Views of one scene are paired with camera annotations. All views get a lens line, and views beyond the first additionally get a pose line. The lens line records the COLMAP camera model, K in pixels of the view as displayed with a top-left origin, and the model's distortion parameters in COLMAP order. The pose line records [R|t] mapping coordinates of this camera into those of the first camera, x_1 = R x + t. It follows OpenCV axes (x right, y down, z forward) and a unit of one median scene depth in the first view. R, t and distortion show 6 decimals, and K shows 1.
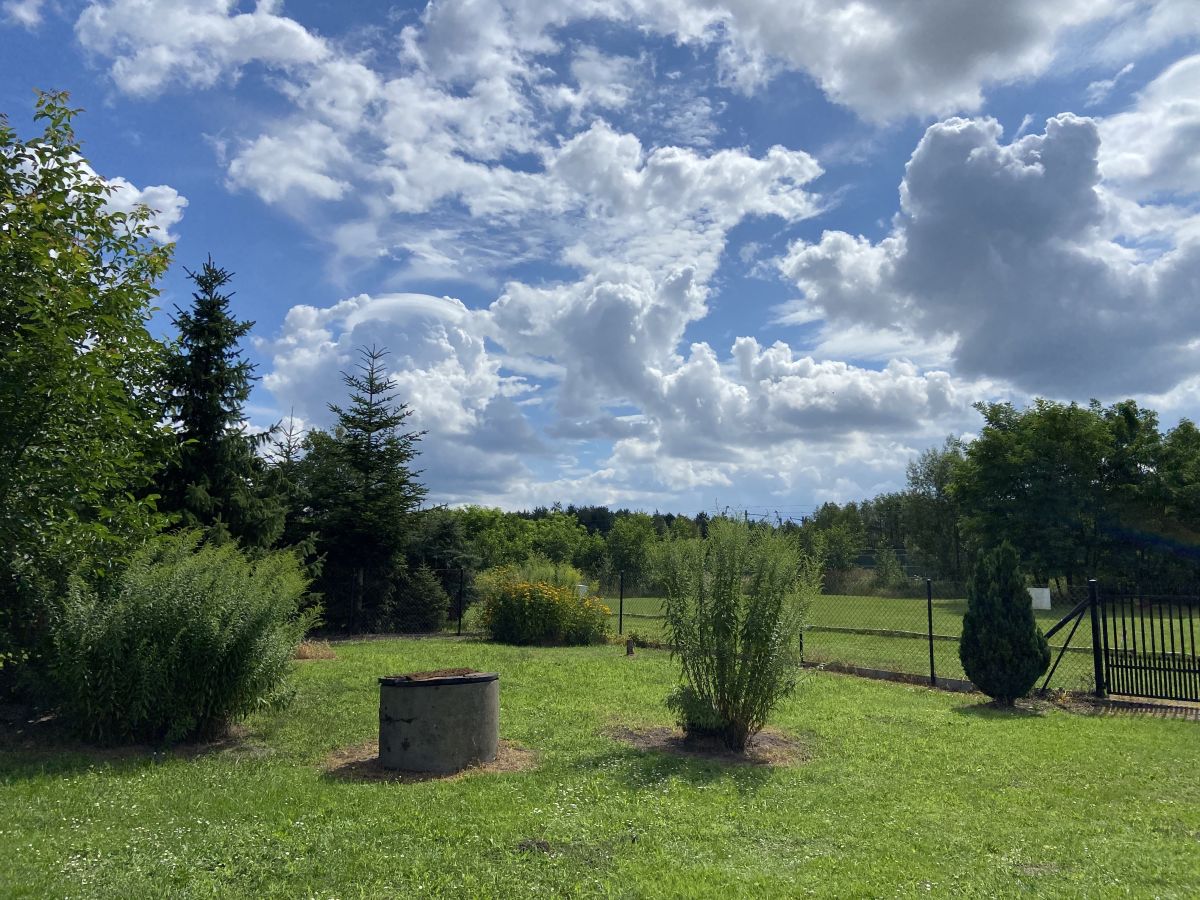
lens RADIAL K [[913.3, 0, 596.7], [0, 913.3, 446.7], [0, 0, 1]] dist [0.140252, -0.196644]
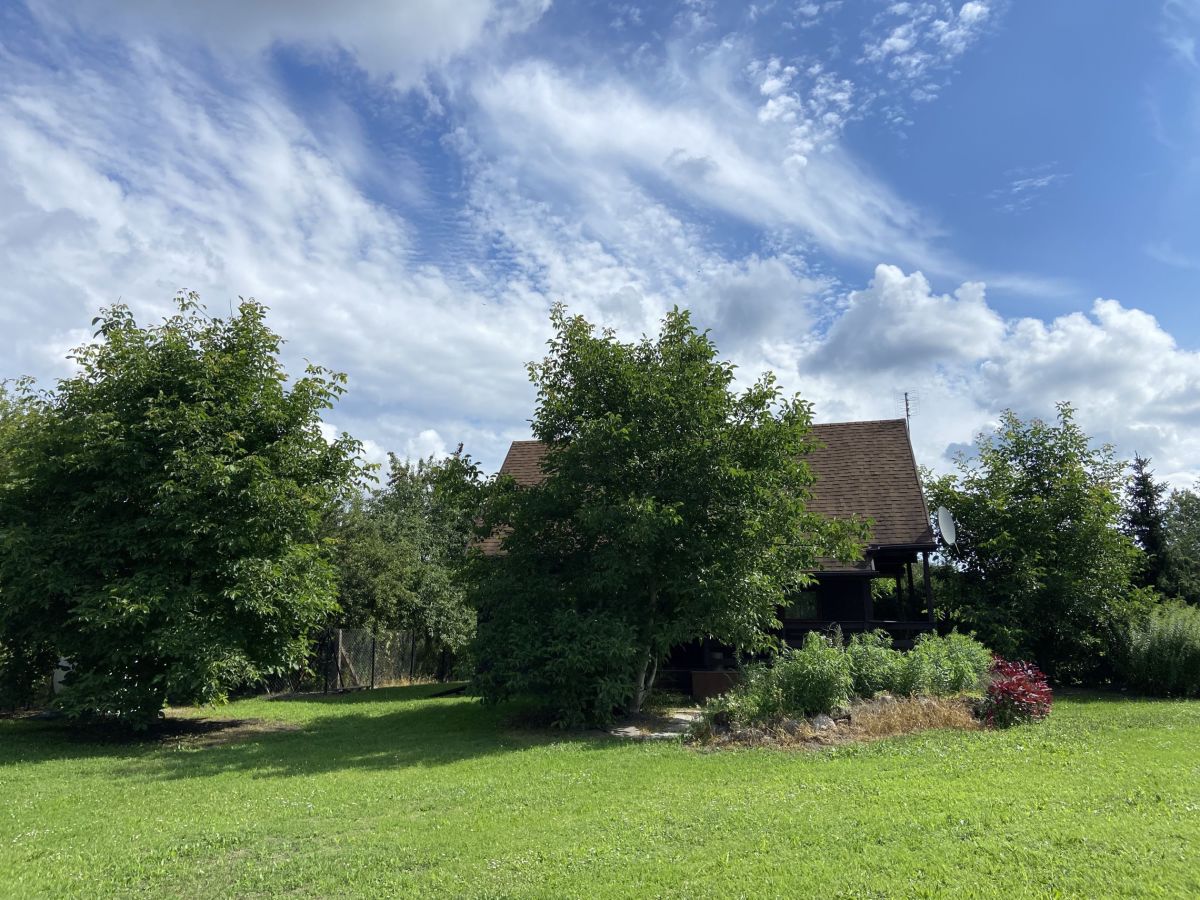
lens RADIAL K [[913.3, 0, 596.7], [0, 913.3, 446.7], [0, 0, 1]] dist [0.140252, -0.196644]
pose [[0.653573, -0.189271, -0.732816, 0.285437], [0.133742, 0.981872, -0.134318, -0.121949], [0.744954, -0.010222, 0.667038, -1.182581]]
